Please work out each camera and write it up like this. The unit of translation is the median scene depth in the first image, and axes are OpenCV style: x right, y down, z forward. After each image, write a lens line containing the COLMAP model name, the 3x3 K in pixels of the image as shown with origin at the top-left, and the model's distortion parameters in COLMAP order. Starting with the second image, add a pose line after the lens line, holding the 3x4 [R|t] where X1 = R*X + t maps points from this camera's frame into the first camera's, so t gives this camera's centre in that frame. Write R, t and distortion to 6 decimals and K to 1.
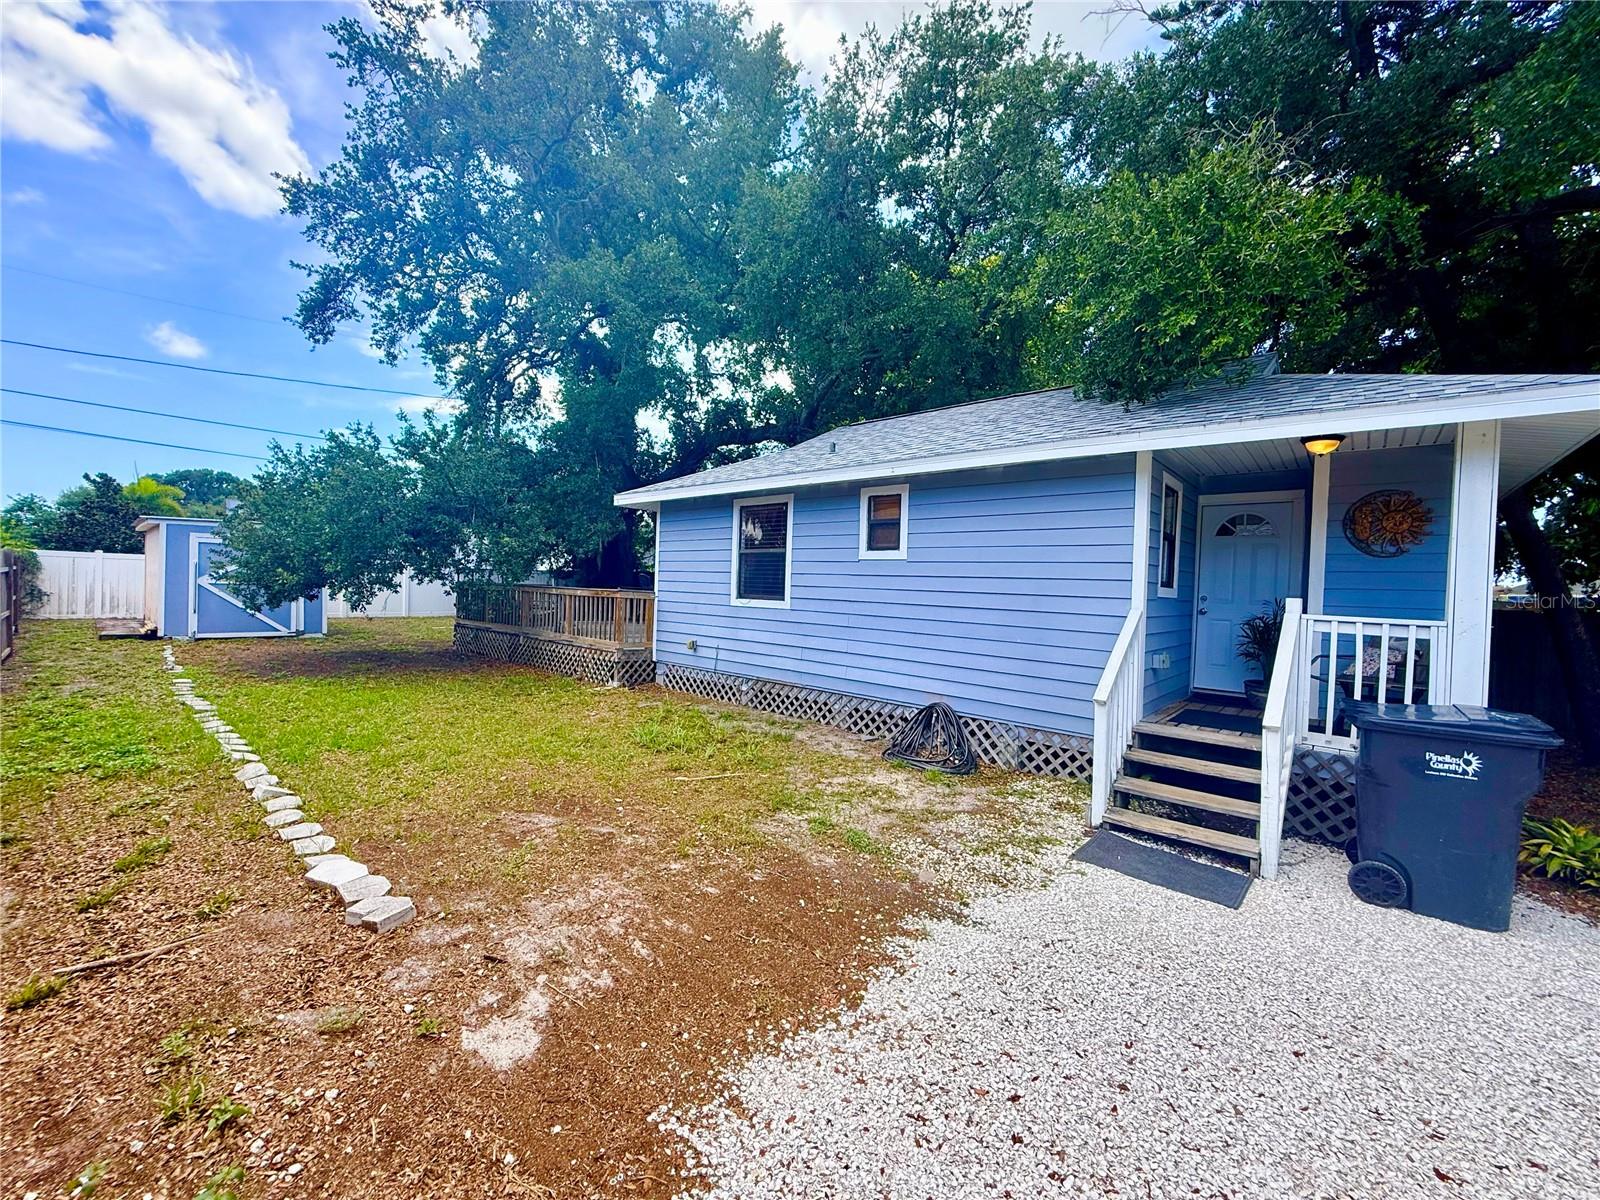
lens RADIAL K [[634.1, 0, 795.1], [0, 634.1, 601.1], [0, 0, 1]] dist [-0.001773, -0.000182]
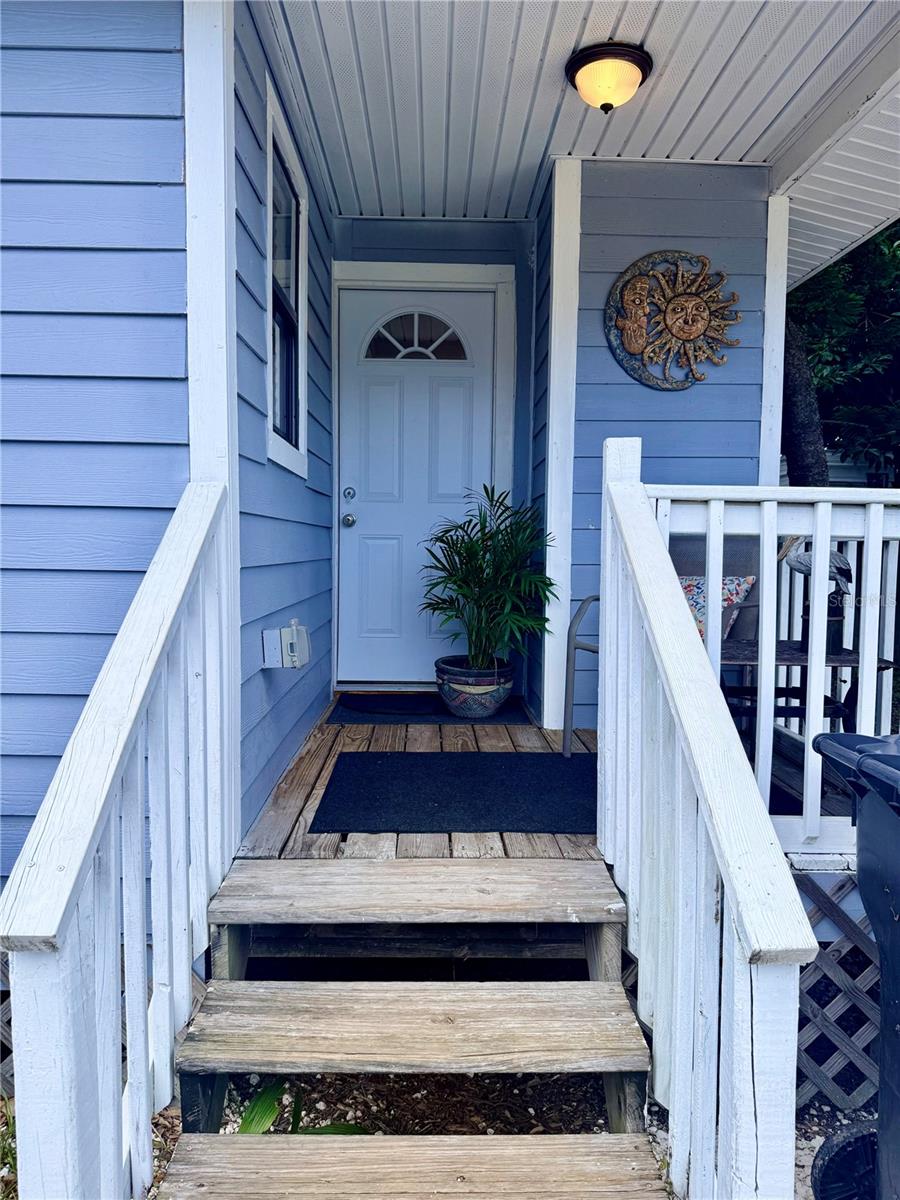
lens RADIAL K [[840.4, 0, 450.0], [0, 840.4, 600.0], [0, 0, 1]] dist [0.121319, -0.205744]
pose [[0.733318, -0.069635, 0.676311, 0.271234], [0.027325, 0.996956, 0.073021, 0.031757], [-0.679337, -0.035068, 0.732988, 0.488229]]
